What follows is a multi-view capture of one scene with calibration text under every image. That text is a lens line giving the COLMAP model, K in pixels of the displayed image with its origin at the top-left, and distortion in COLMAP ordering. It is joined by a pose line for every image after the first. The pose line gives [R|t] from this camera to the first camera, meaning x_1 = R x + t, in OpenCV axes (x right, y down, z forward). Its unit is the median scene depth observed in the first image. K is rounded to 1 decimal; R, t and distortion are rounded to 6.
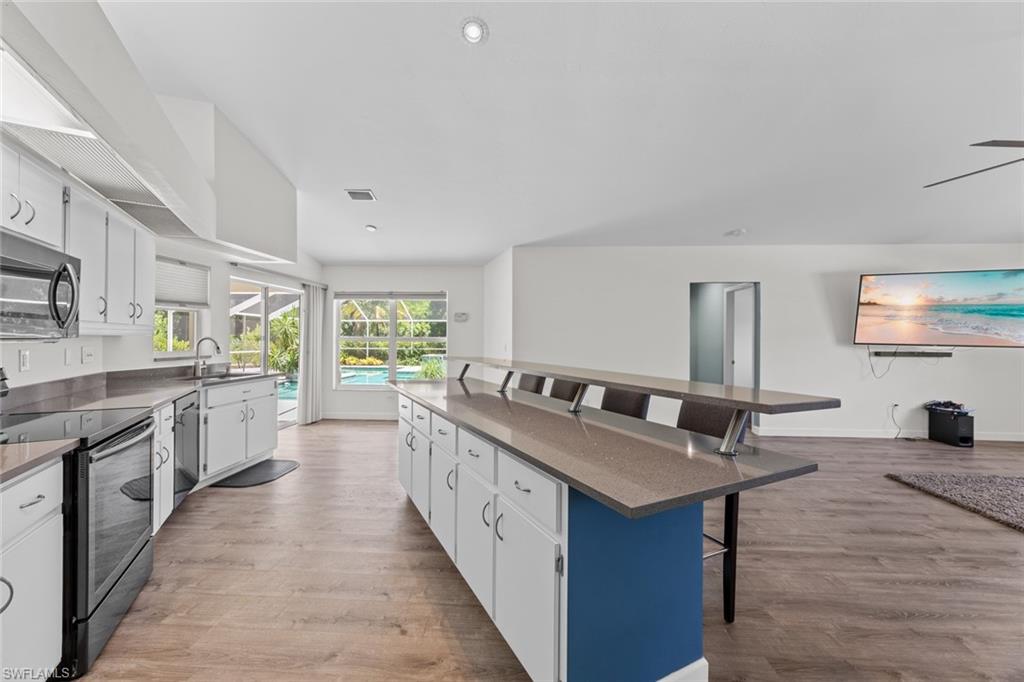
lens RADIAL K [[409.2, 0, 508.4], [0, 409.2, 337.5], [0, 0, 1]] dist [0.000756, 0.000005]
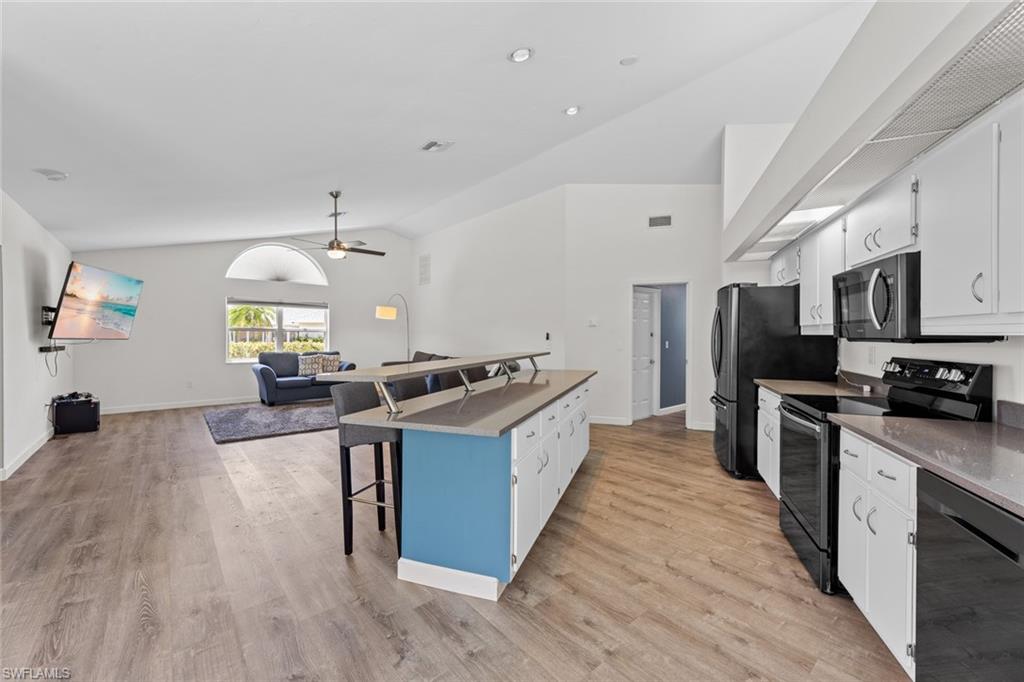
lens RADIAL K [[409.2, 0, 508.4], [0, 409.2, 337.5], [0, 0, 1]] dist [0.000756, 0.000005]
pose [[-0.688001, -0.011929, 0.725612, -0.449067], [-0.007021, 0.999928, 0.009782, -0.003449], [-0.725676, 0.001635, -0.688035, 0.921540]]
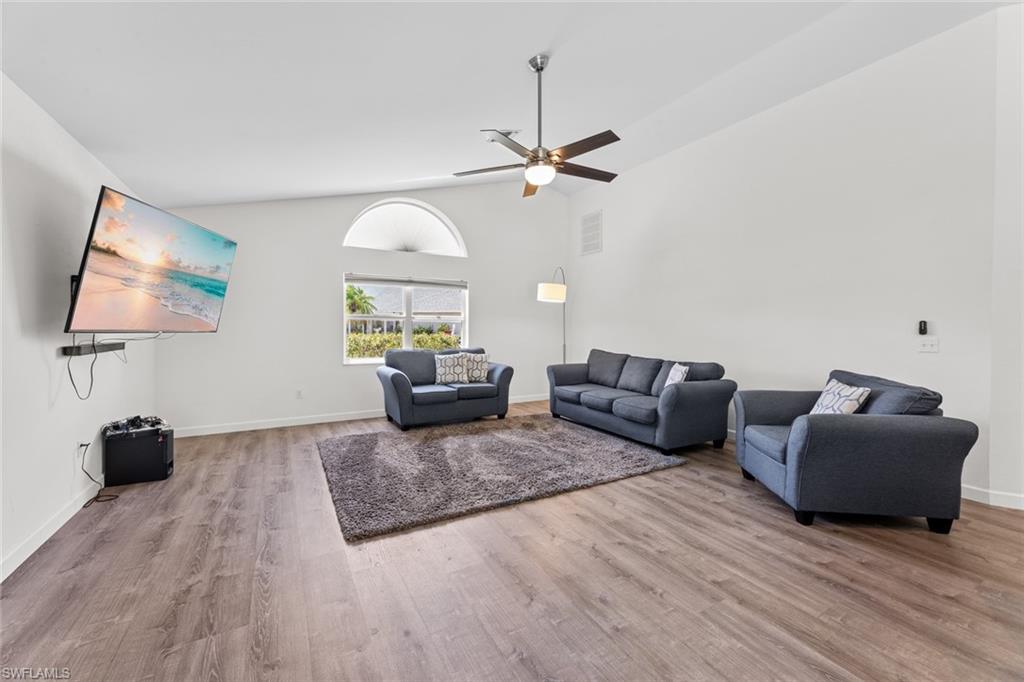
lens RADIAL K [[411.4, 0, 510.5], [0, 411.4, 328.2], [0, 0, 1]] dist [0.000487, -0.000073]
pose [[-0.541988, -0.012243, 0.840297, 0.195738], [-0.005867, 0.999925, 0.010785, 0.002209], [-0.840366, 0.000915, -0.542019, 0.859016]]
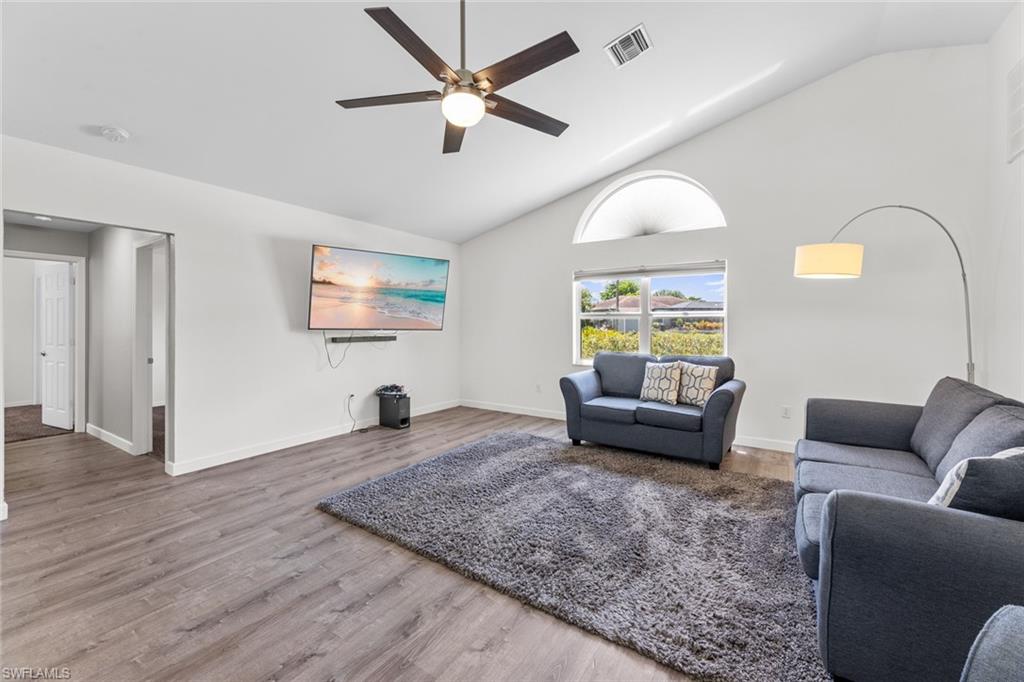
lens RADIAL K [[413.8, 0, 509.0], [0, 413.8, 321.8], [0, 0, 1]] dist [0.000098, 0.000058]
pose [[0.502771, 0.000244, 0.864419, 0.337379], [0.003744, 0.999990, -0.002459, 0.003988], [-0.864411, 0.004473, 0.502765, 0.240708]]
